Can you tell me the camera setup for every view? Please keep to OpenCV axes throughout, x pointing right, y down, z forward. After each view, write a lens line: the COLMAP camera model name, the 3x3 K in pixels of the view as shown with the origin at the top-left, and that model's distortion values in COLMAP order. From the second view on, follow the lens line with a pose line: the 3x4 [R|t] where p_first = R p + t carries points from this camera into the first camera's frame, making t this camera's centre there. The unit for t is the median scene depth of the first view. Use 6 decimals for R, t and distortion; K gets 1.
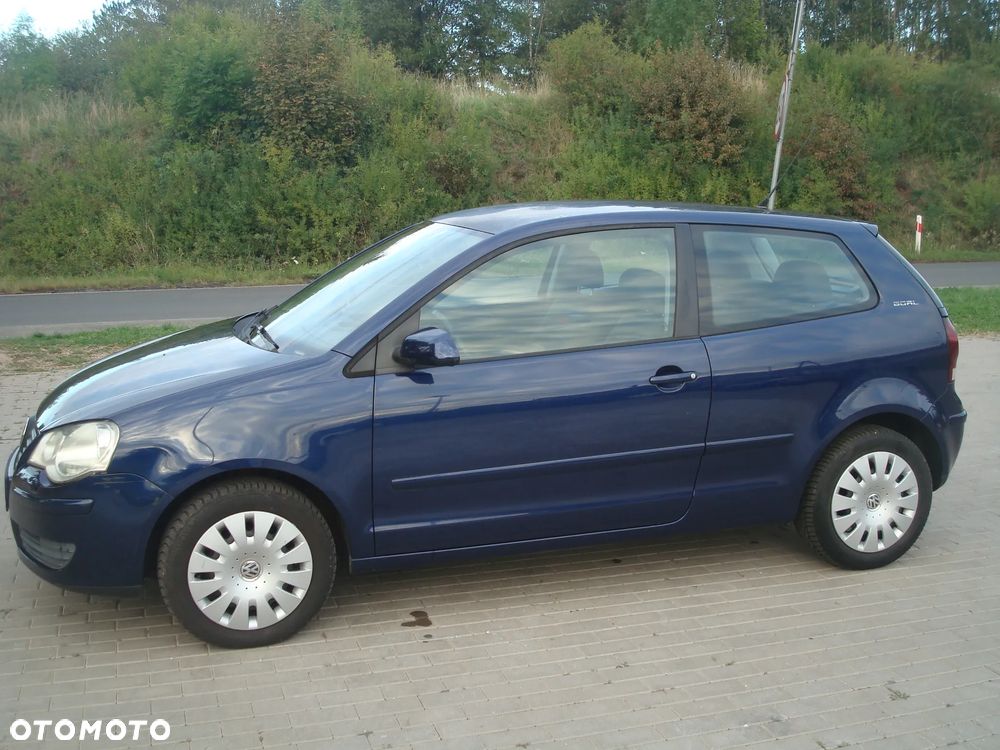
lens RADIAL K [[1111.4, 0, 494.0], [0, 1111.4, 372.2], [0, 0, 1]] dist [-0.036823, -0.137292]
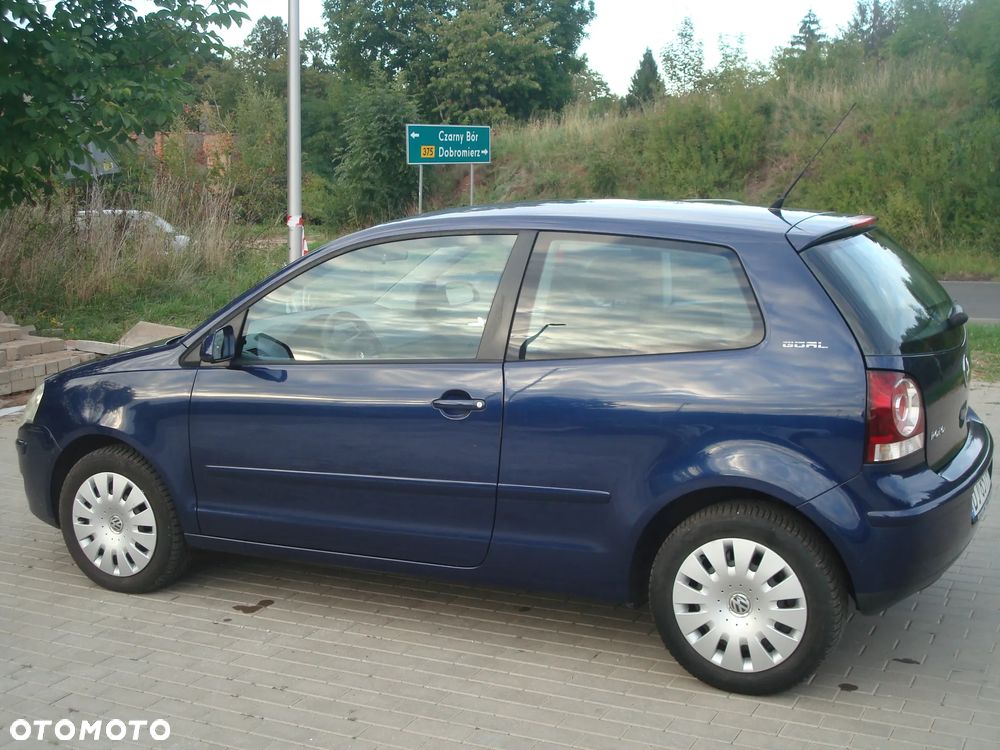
lens RADIAL K [[1252.1, 0, 502.8], [0, 1252.1, 372.9], [0, 0, 1]] dist [0.027855, -0.307299]
pose [[0.730777, 0.099051, -0.675391, 0.816608], [-0.097116, 0.994438, 0.040762, -0.060521], [0.675672, 0.035803, 0.736332, 0.267970]]
